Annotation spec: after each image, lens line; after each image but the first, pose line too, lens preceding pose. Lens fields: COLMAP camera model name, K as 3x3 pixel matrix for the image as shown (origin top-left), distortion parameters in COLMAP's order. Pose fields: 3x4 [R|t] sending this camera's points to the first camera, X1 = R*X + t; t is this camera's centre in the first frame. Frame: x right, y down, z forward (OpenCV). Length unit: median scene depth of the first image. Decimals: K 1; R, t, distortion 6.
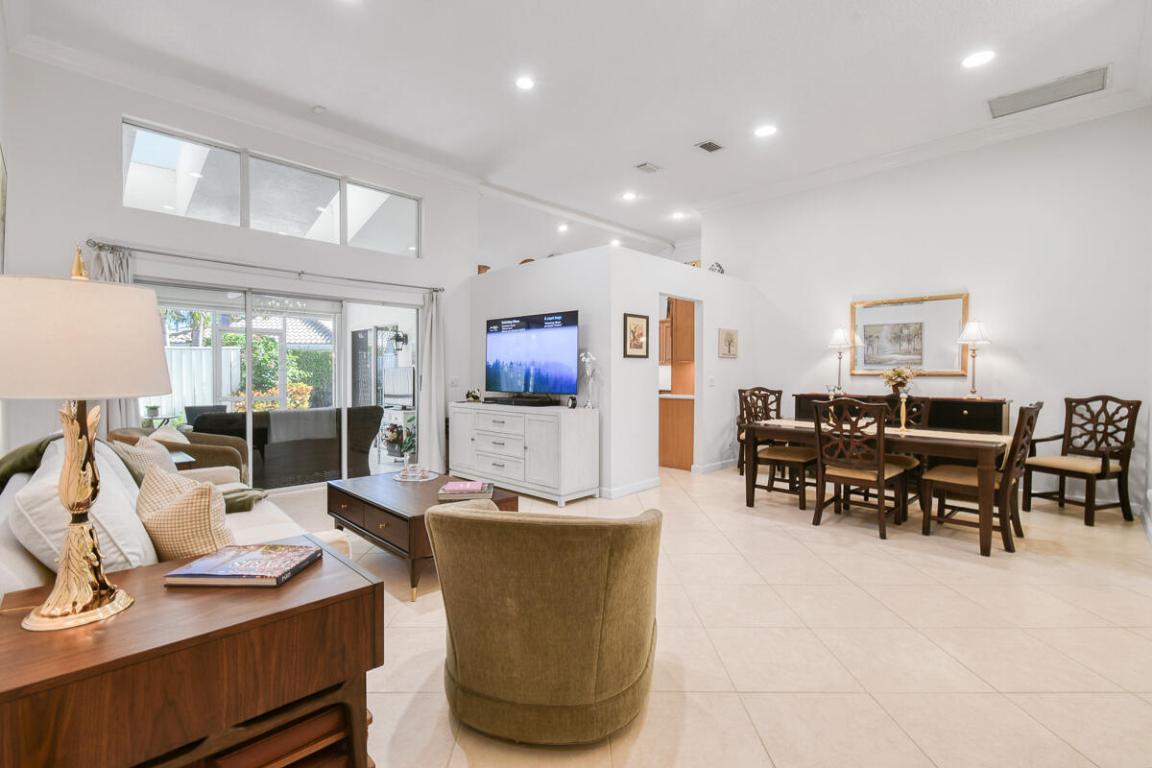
lens RADIAL K [[514.2, 0, 576.1], [0, 514.2, 383.3], [0, 0, 1]] dist [0.003595, 0.000000]
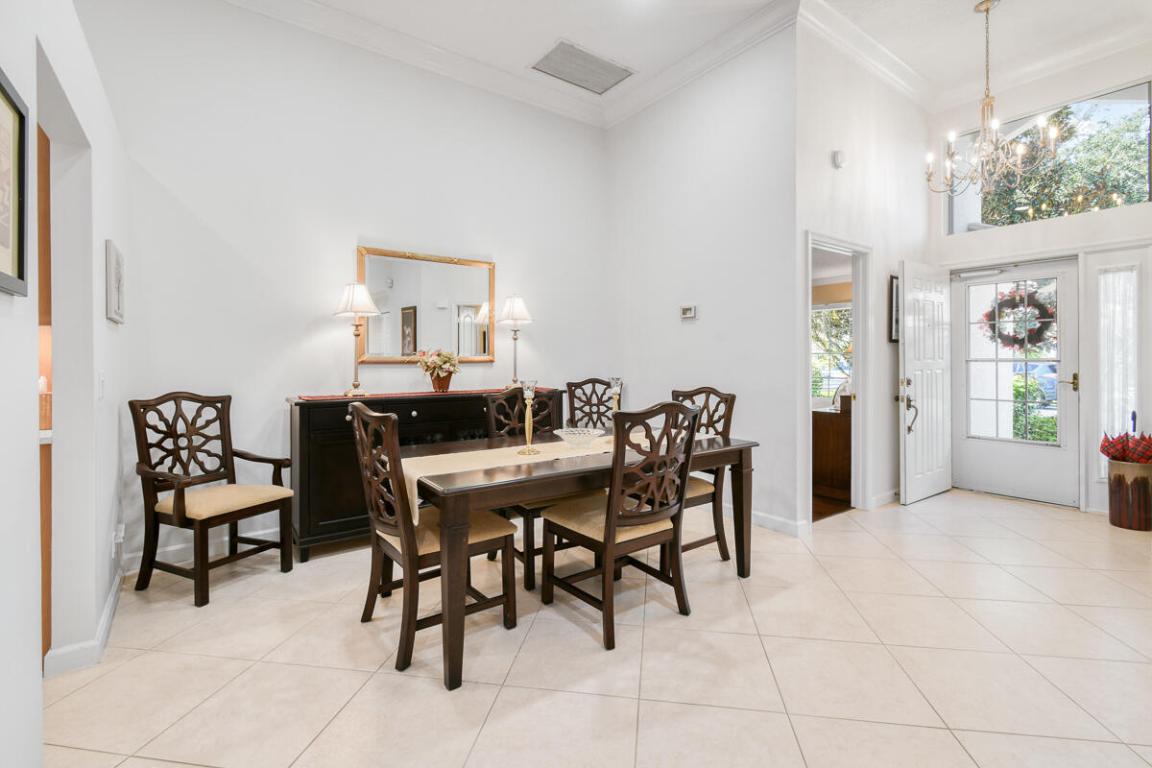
lens RADIAL K [[514.2, 0, 598.7], [0, 514.2, 361.5], [0, 0, 1]] dist [0.003595, 0.000000]
pose [[0.103571, -0.008902, 0.994582, -0.048682], [0.020460, 0.999767, 0.006818, -0.019257], [-0.994412, 0.019643, 0.103729, 0.866046]]
